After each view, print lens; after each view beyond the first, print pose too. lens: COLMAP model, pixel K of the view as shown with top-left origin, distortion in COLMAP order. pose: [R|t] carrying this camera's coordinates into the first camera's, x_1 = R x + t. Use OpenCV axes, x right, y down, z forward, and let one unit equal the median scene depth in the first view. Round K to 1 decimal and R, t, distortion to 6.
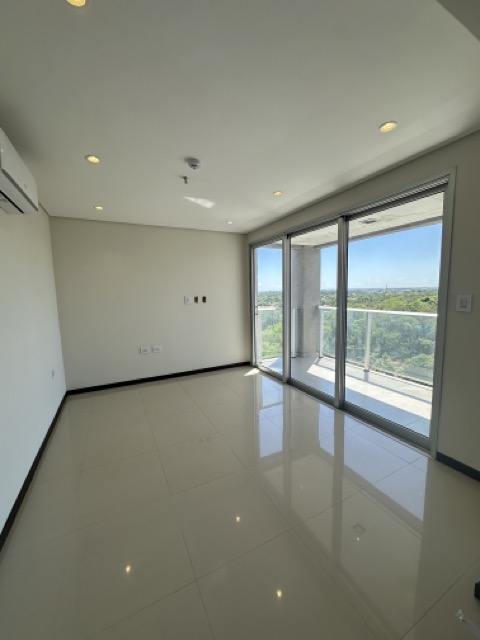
lens RADIAL K [[257.7, 0, 248.8], [0, 257.7, 321.3], [0, 0, 1]] dist [0.000362, -0.000009]
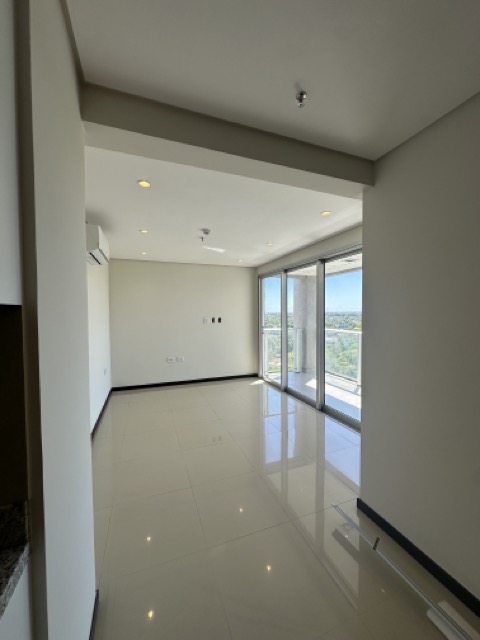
lens RADIAL K [[257.7, 0, 248.8], [0, 257.7, 321.3], [0, 0, 1]] dist [0.000362, -0.000009]
pose [[0.994212, 0.018401, -0.105845, 0.106230], [-0.026957, 0.996432, -0.079978, 0.016685], [0.103995, 0.082369, 0.991161, -0.228003]]
